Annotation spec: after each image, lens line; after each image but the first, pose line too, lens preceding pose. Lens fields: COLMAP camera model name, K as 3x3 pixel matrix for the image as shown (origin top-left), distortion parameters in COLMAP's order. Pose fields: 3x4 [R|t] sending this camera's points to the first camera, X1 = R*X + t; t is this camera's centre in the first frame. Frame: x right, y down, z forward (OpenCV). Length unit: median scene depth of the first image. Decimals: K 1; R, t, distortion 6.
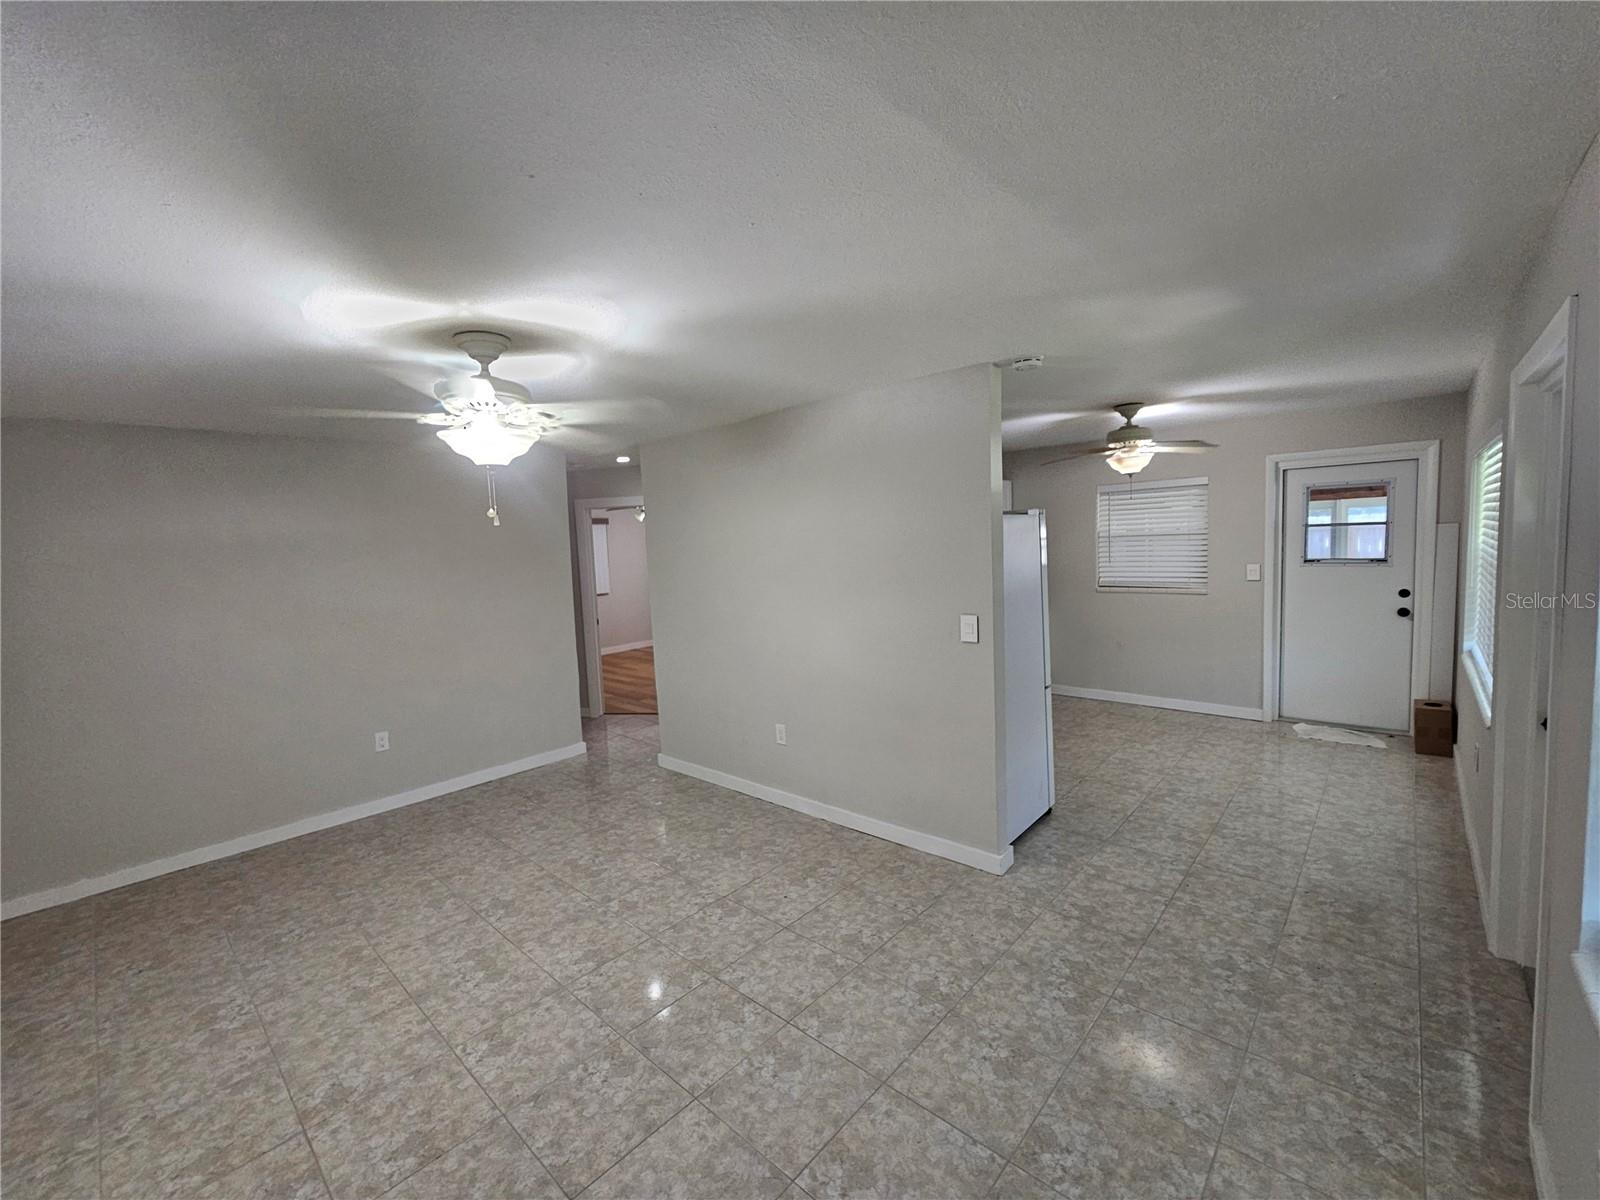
lens RADIAL K [[668.0, 0, 800.0], [0, 668.0, 600.0], [0, 0, 1]] dist [-0.001866, 0.000169]
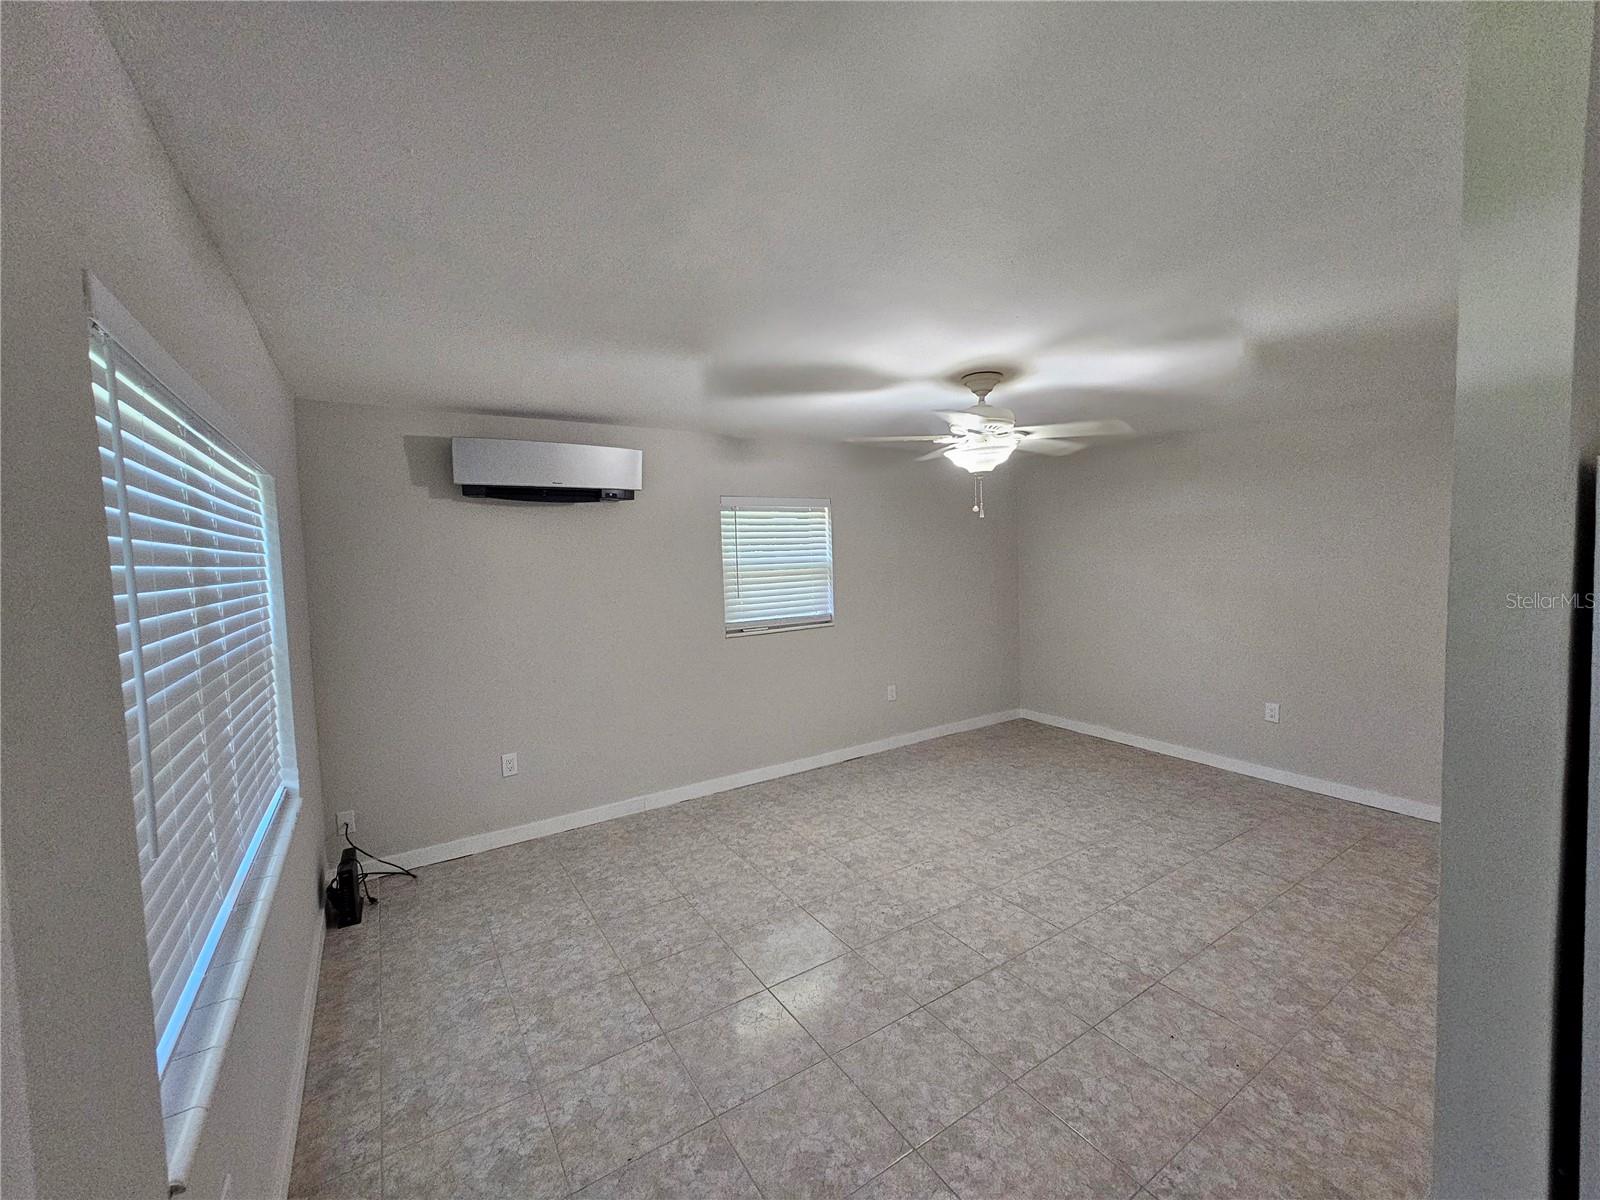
lens RADIAL K [[651.3, 0, 806.0], [0, 651.3, 588.9], [0, 0, 1]] dist [-0.004135, 0.002055]
pose [[-0.246325, 0.111767, -0.962721, 0.772440], [-0.051316, 0.990431, 0.128114, -0.105113], [0.967828, 0.080961, -0.238233, 0.849327]]
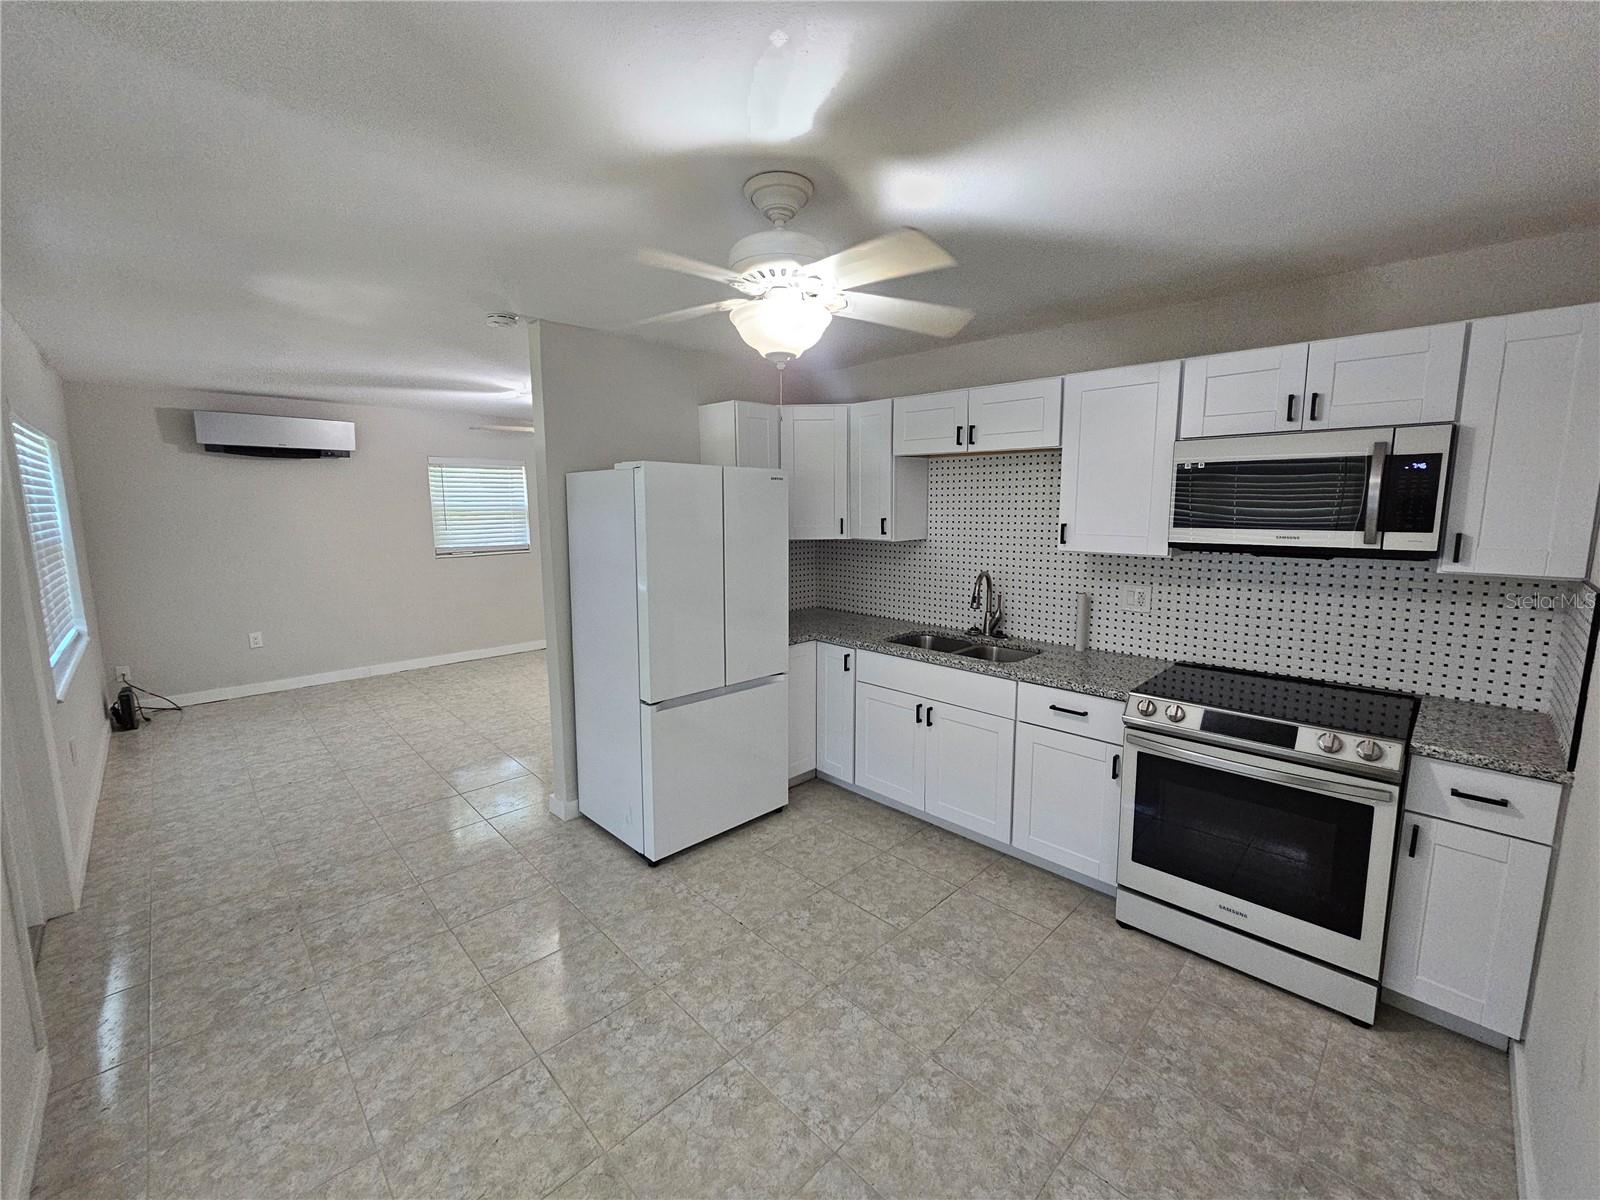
lens RADIAL K [[655.6, 0, 794.7], [0, 655.6, 590.7], [0, 0, 1]] dist [0.009223, 0.000372]
pose [[-0.067609, 0.184068, -0.980586, 0.800461], [-0.088516, 0.977852, 0.189658, -0.109071], [0.993778, 0.099620, -0.049819, 0.881618]]
